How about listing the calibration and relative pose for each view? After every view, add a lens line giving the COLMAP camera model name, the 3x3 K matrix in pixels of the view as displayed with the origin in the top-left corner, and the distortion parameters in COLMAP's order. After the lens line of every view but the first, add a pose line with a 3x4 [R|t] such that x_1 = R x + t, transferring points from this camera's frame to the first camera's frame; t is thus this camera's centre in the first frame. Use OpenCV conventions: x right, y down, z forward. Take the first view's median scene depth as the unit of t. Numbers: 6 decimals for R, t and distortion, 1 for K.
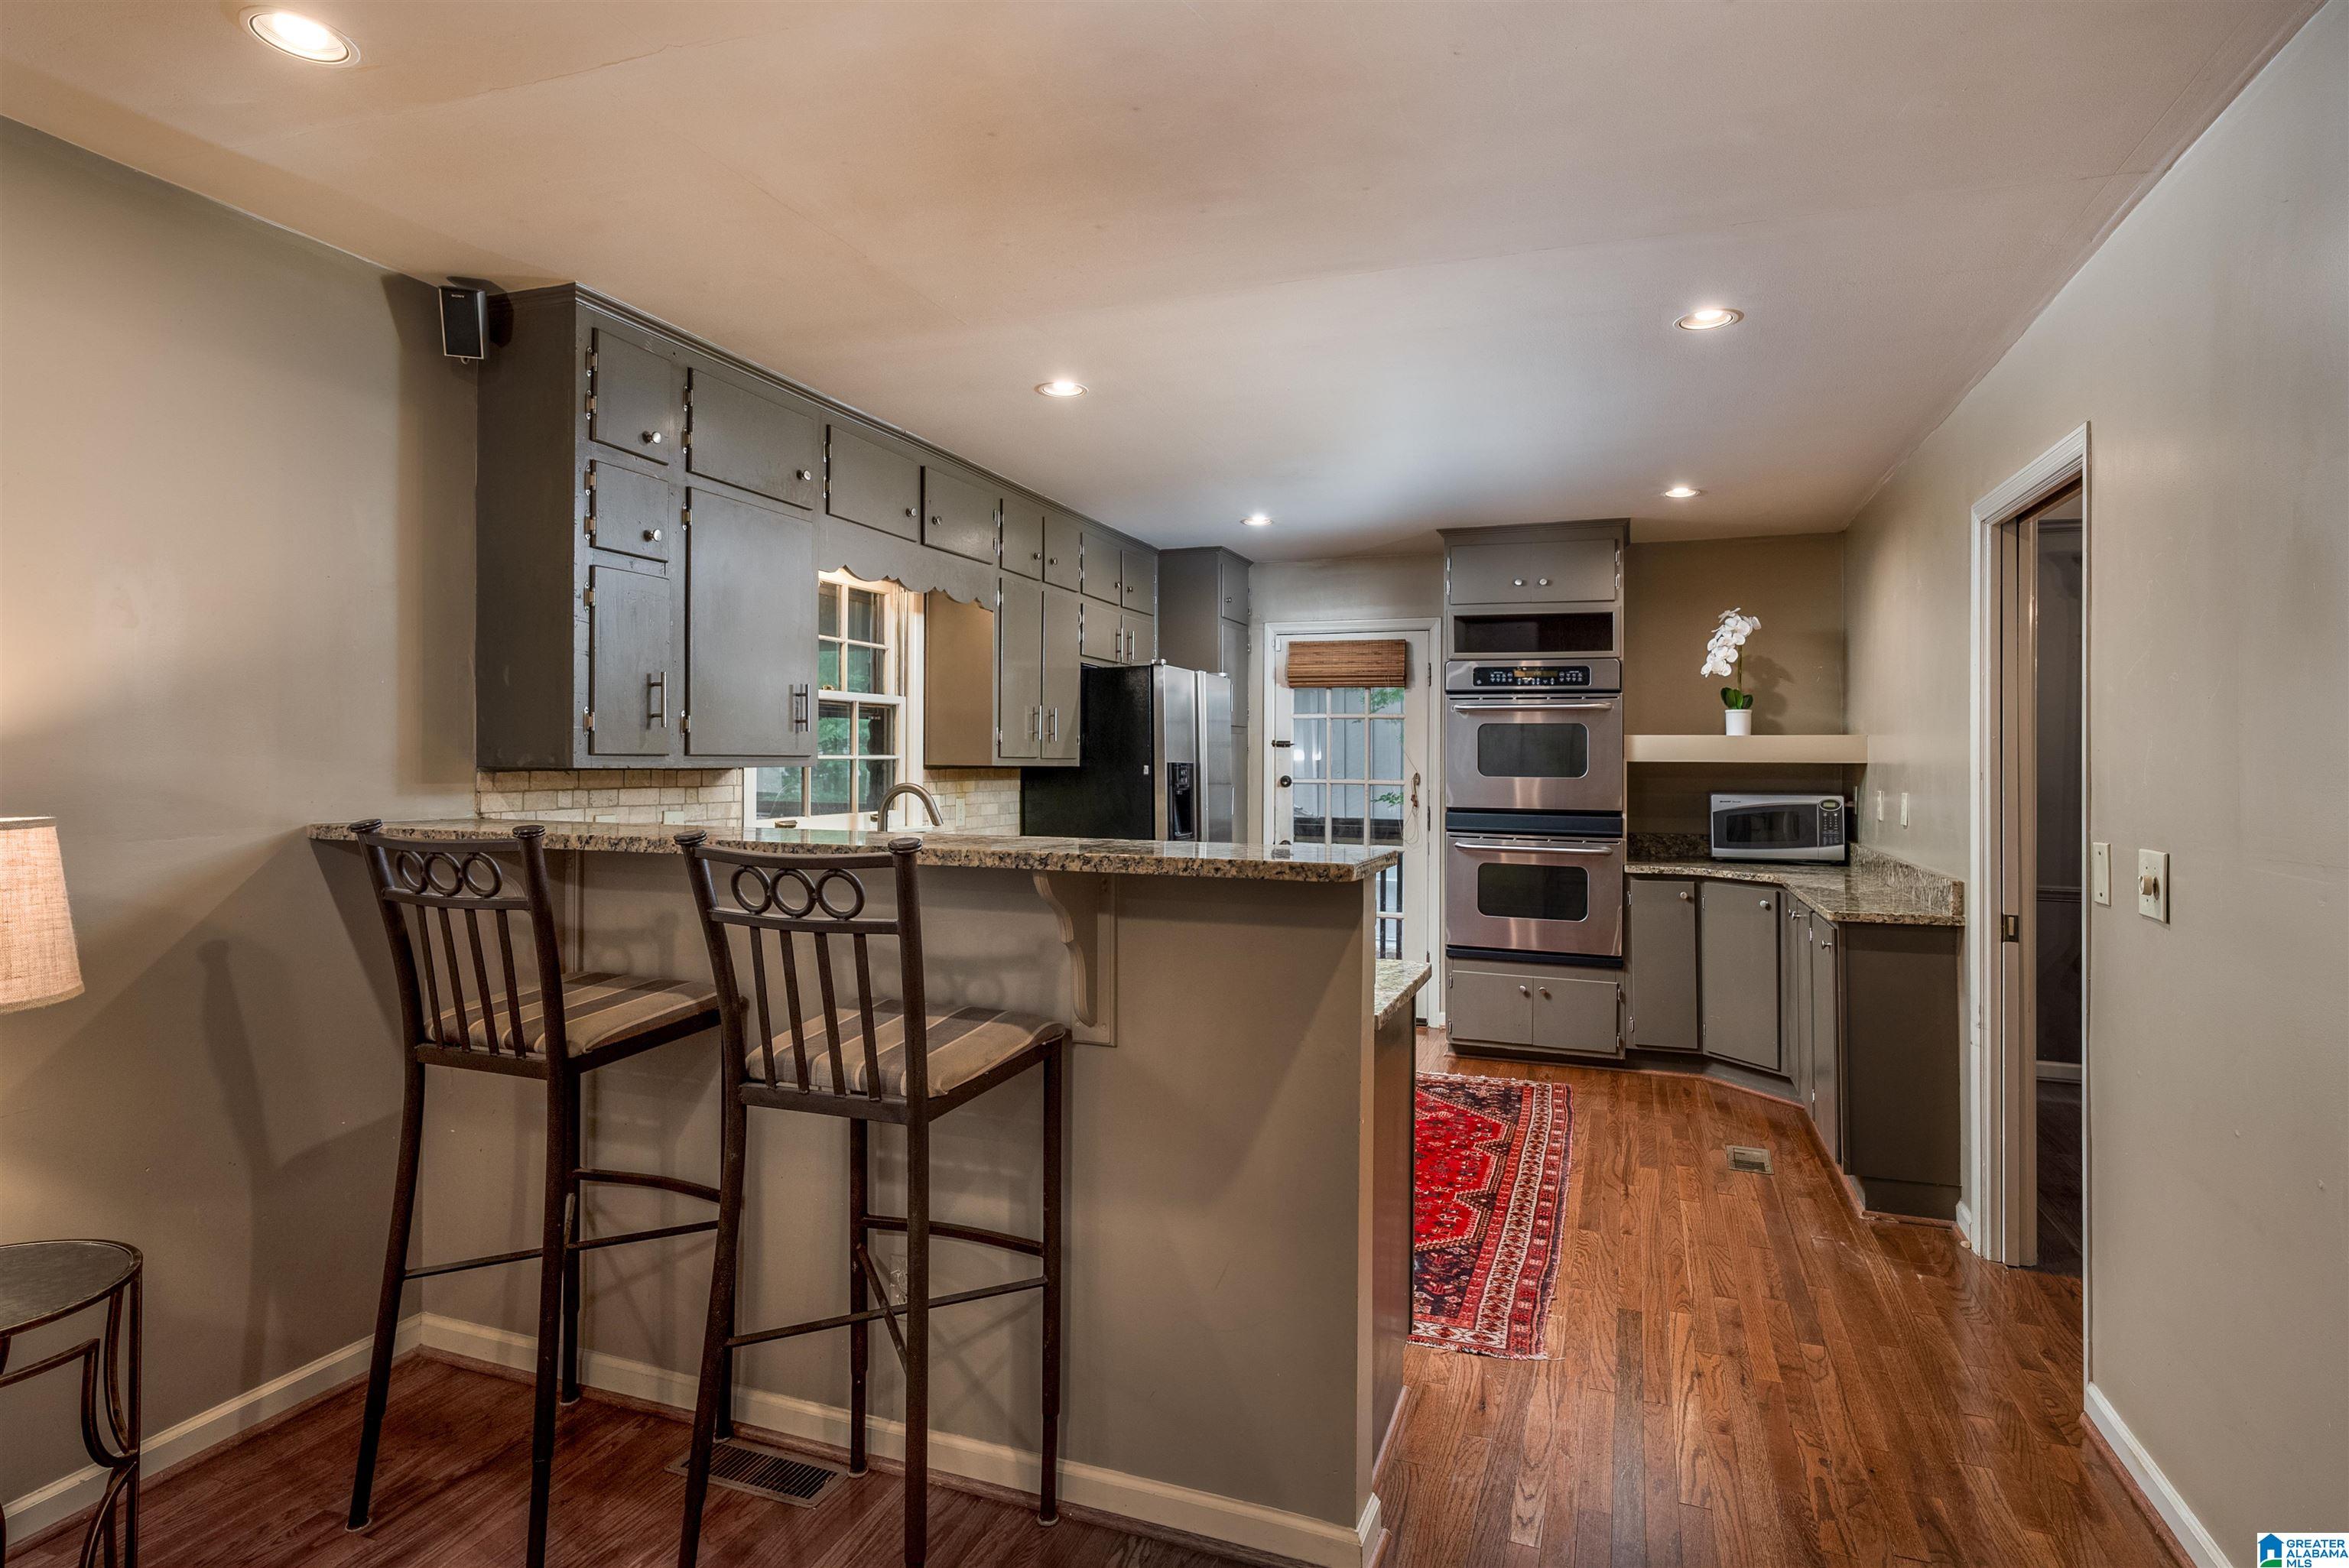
lens RADIAL K [[1240.1, 0, 1190.4], [0, 1240.1, 772.9], [0, 0, 1]] dist [0.011437, -0.001558]
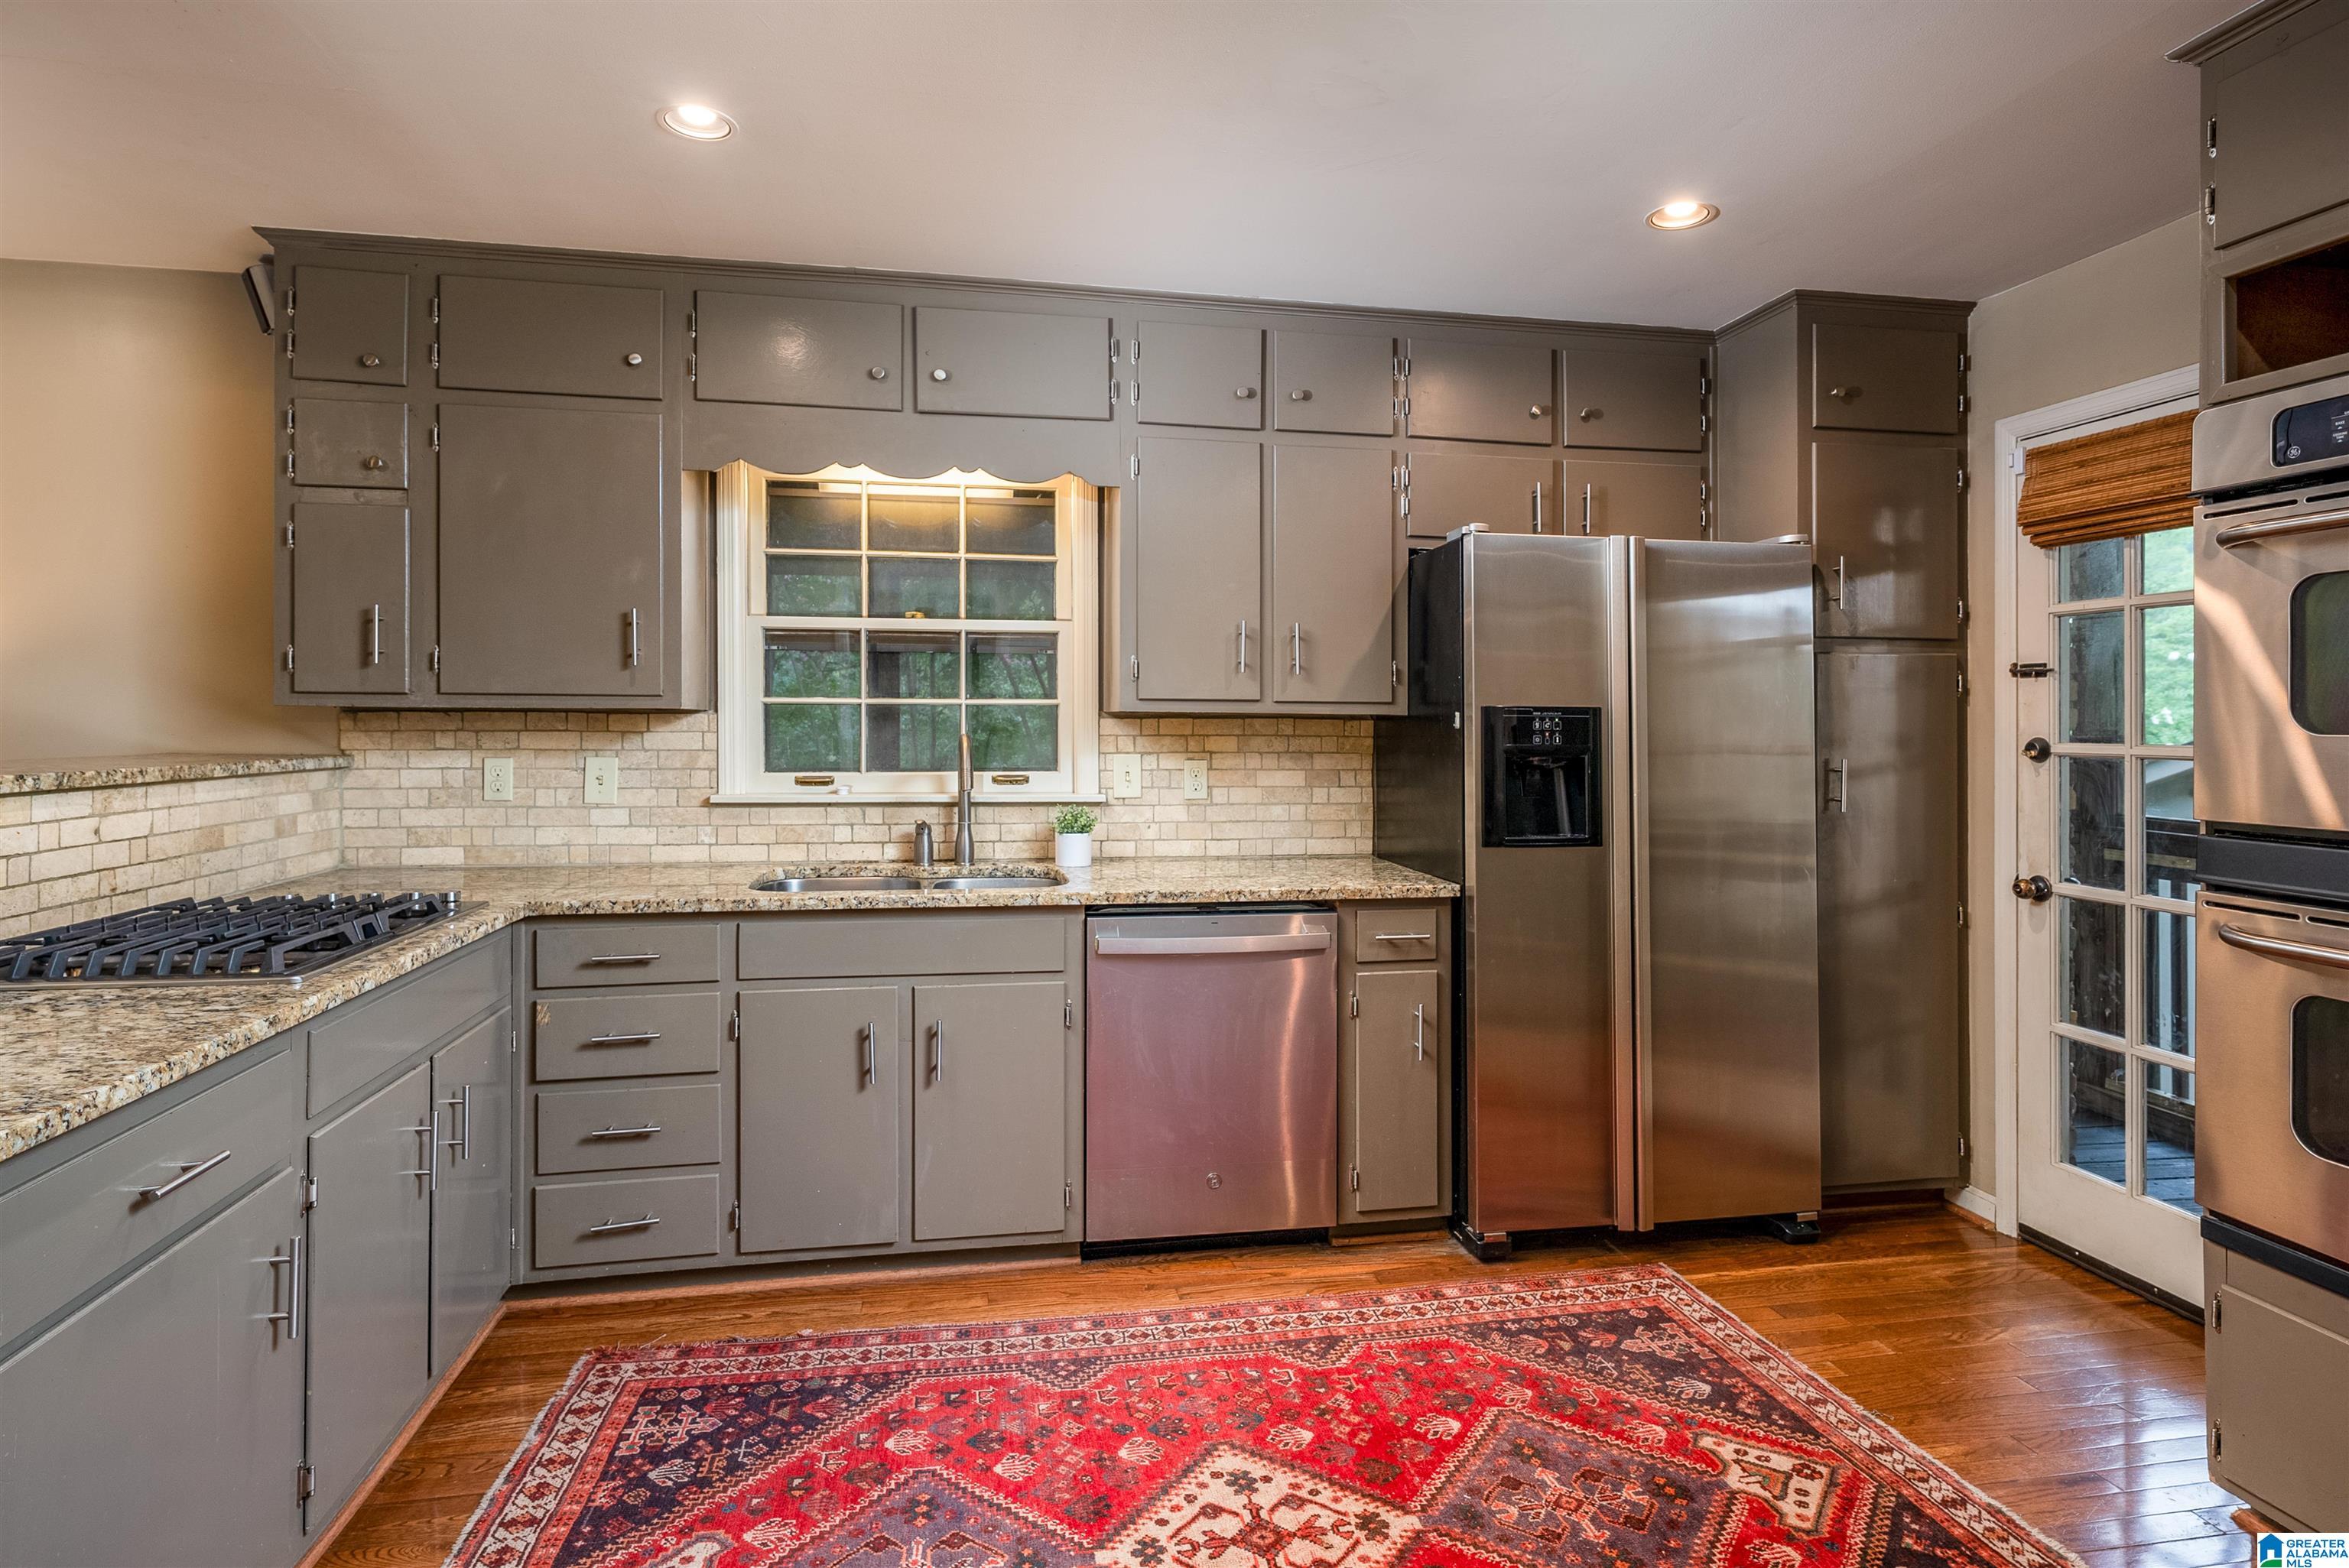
lens RADIAL K [[1215.8, 0, 1171.2], [0, 1215.8, 736.2], [0, 0, 1]] dist [0.006658, 0.001469]
pose [[0.500503, 0.004073, -0.865725, 0.385913], [-0.010252, 0.999947, -0.001222, 0.007644], [0.865674, 0.009487, 0.500518, 0.599664]]
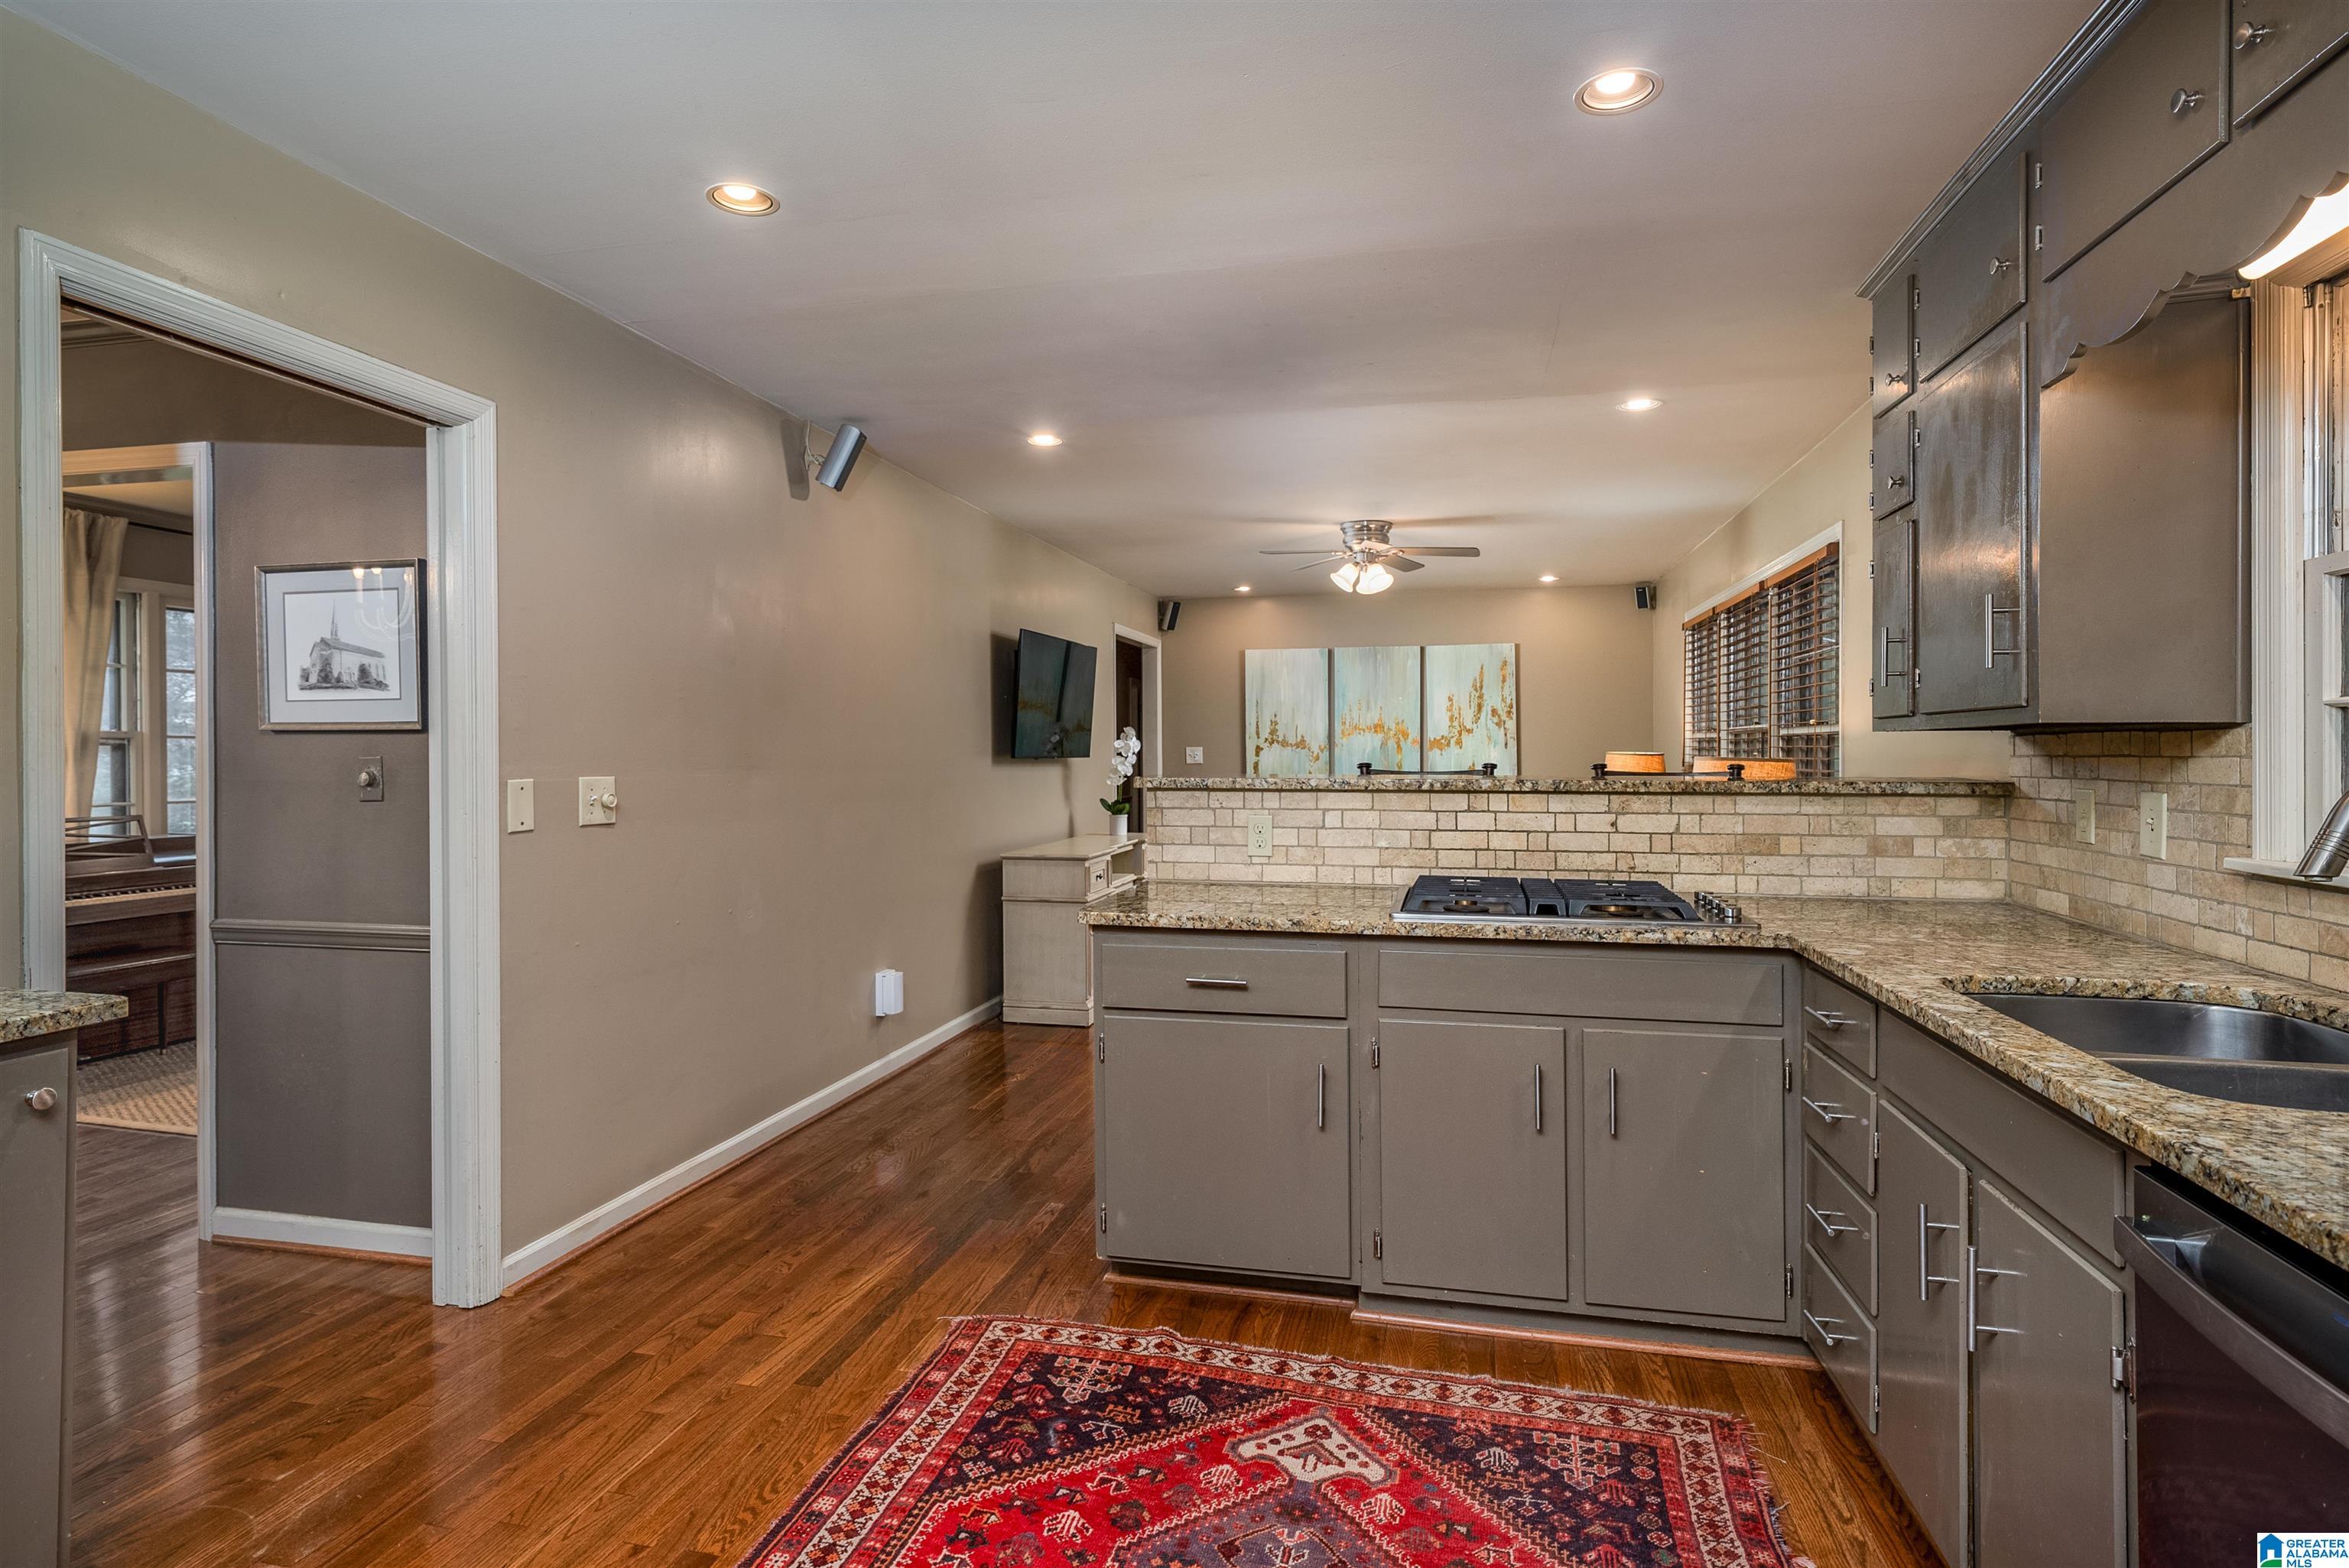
lens RADIAL K [[1215.8, 0, 1169.3], [0, 1215.8, 763.3], [0, 0, 1]] dist [0.006658, 0.001469]
pose [[-0.993938, -0.010829, -0.109406, 0.122093], [-0.012708, 0.999783, 0.016485, 0.007026], [0.109204, 0.017775, -0.993860, 1.050982]]
